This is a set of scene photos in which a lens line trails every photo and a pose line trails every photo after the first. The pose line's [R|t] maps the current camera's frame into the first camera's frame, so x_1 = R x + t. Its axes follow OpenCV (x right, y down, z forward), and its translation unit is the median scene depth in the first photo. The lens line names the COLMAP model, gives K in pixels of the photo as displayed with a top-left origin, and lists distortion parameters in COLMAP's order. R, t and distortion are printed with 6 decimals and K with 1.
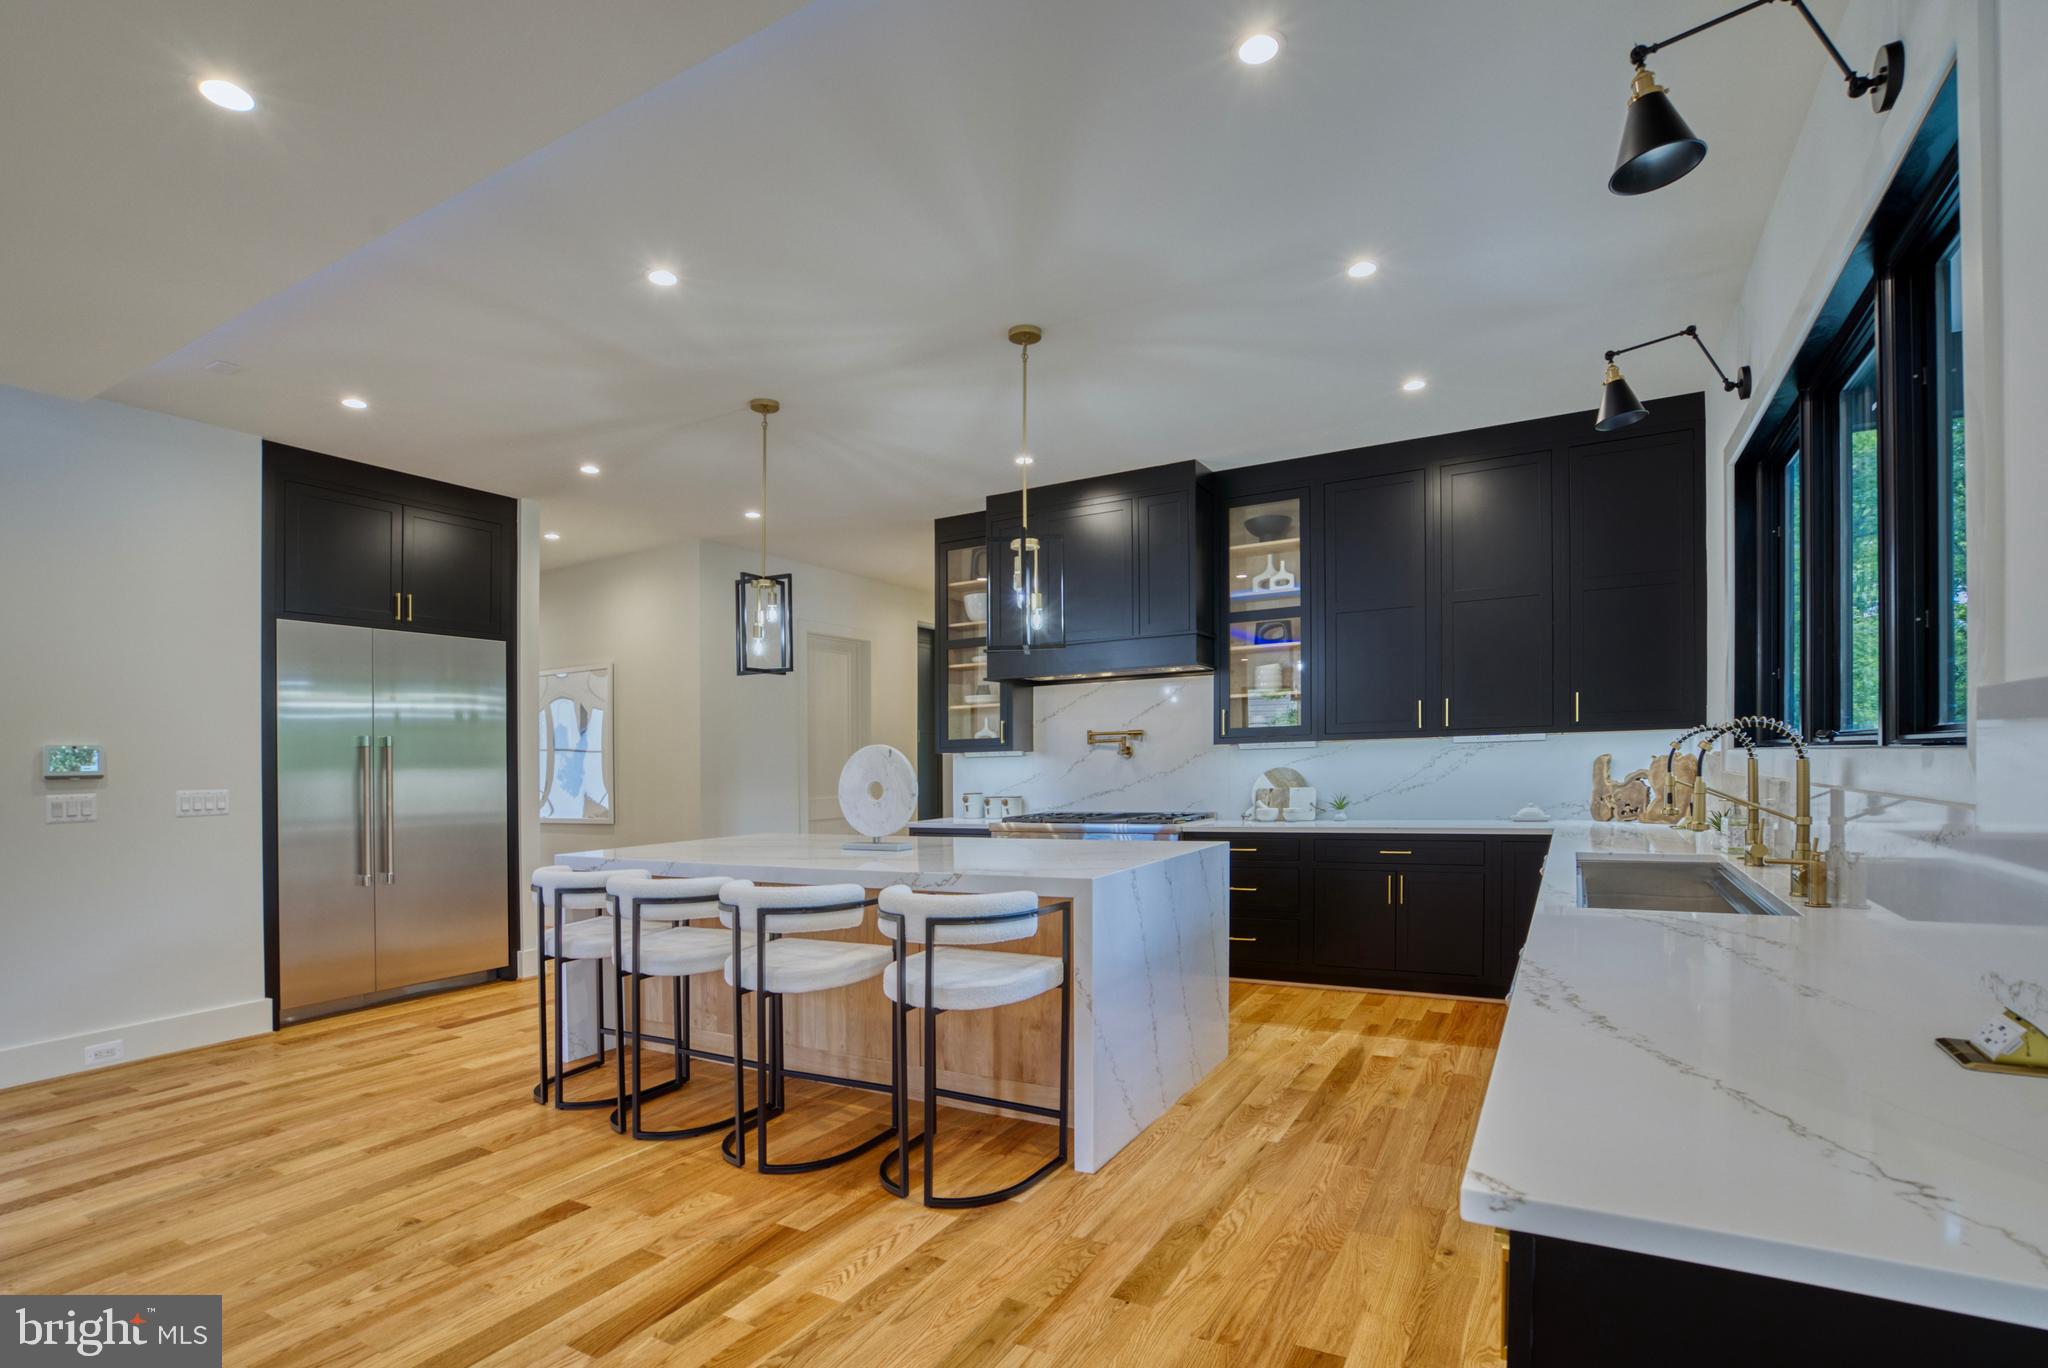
lens RADIAL K [[966.1, 0, 1046.5], [0, 966.1, 742.2], [0, 0, 1]] dist [-0.041904, 0.000266]
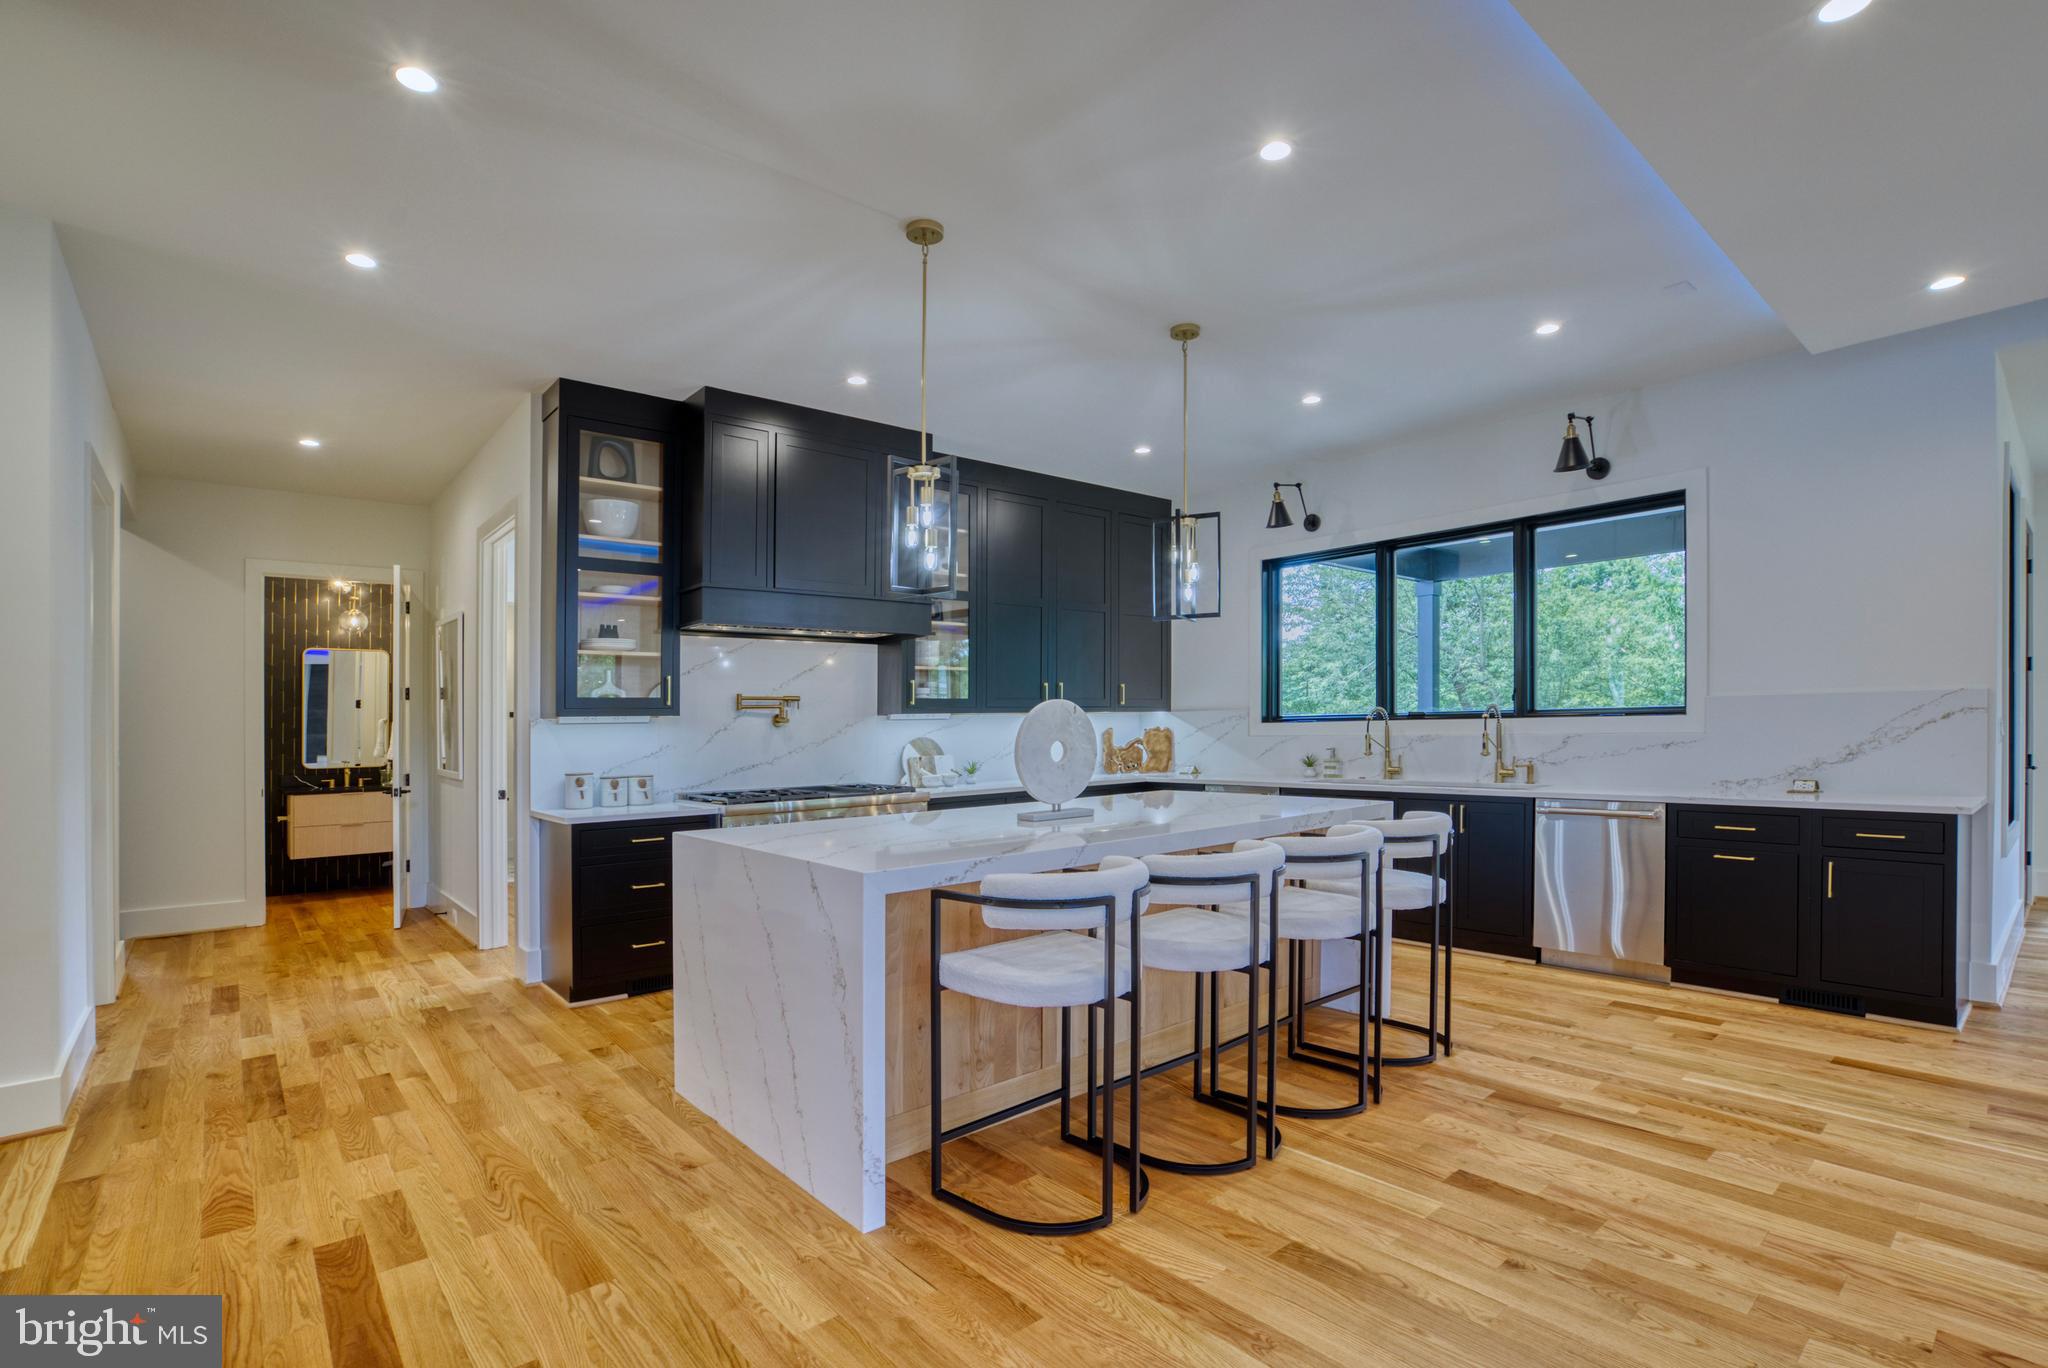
lens RADIAL K [[966.1, 0, 1046.5], [0, 966.1, 742.2], [0, 0, 1]] dist [-0.041904, 0.000266]
pose [[0.345827, -0.001635, 0.938297, -1.101678], [-0.011483, 0.999916, 0.005974, 0.037061], [-0.938228, -0.012840, 0.345779, 0.762692]]
